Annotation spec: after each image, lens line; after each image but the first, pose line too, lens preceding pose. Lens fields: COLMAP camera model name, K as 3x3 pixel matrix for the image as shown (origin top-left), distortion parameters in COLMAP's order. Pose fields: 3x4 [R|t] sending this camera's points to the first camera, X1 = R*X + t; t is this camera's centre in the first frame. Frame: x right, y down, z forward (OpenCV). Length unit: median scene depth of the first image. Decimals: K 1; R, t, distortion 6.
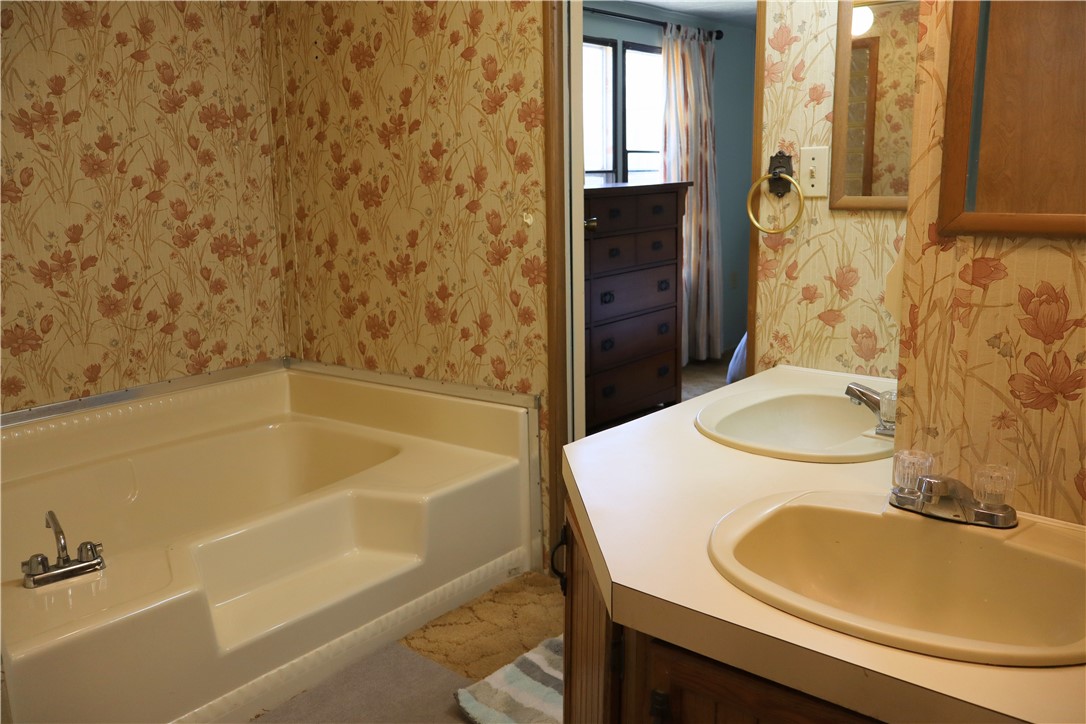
lens RADIAL K [[908.8, 0, 533.5], [0, 908.8, 362.0], [0, 0, 1]] dist [-0.005675, 0.003794]
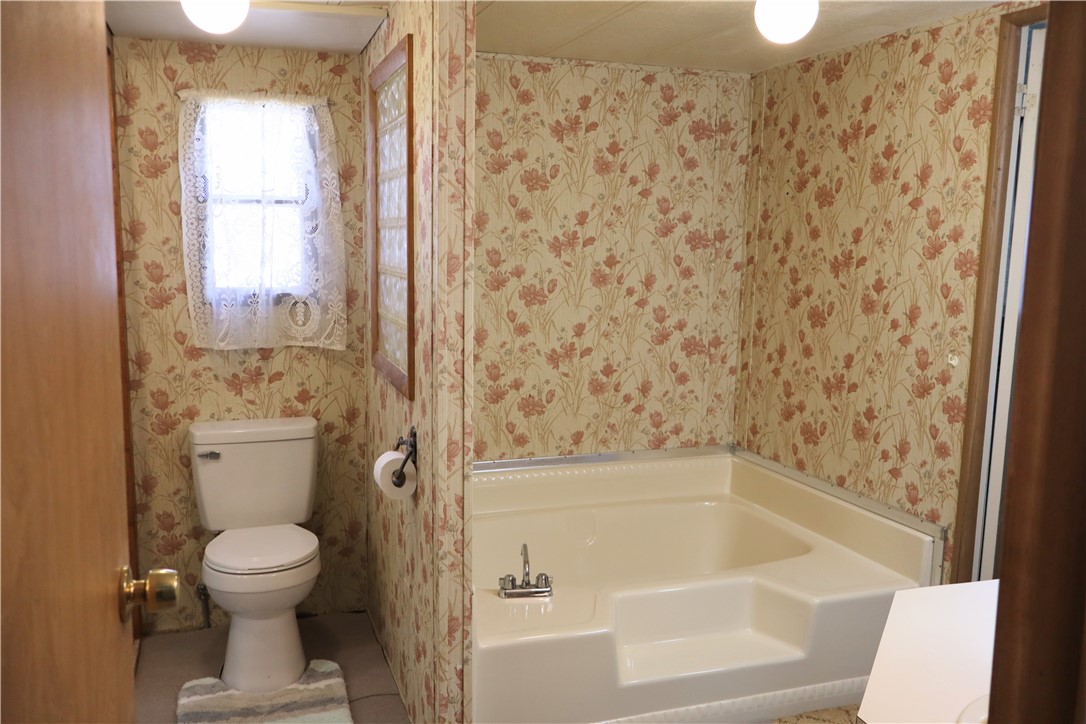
lens RADIAL K [[908.8, 0, 539.1], [0, 908.8, 356.7], [0, 0, 1]] dist [-0.005675, 0.003794]
pose [[0.851631, 0.107489, -0.513001, 0.115254], [-0.141737, 0.989509, -0.027967, -0.058748], [0.504613, 0.096529, 0.857932, -0.137531]]
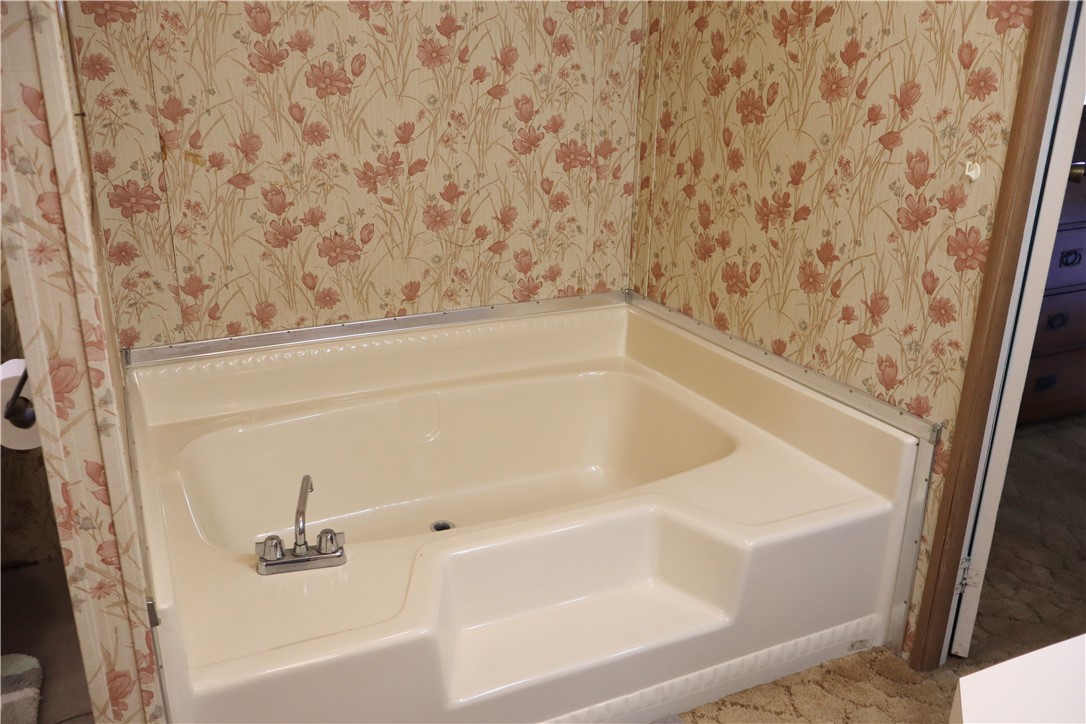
lens RADIAL K [[908.8, 0, 539.8], [0, 908.8, 359.5], [0, 0, 1]] dist [-0.005675, 0.003794]
pose [[0.904867, 0.174557, -0.388259, -0.009672], [-0.119308, 0.979499, 0.162317, -0.085040], [0.408633, -0.100553, 0.907143, 0.237116]]
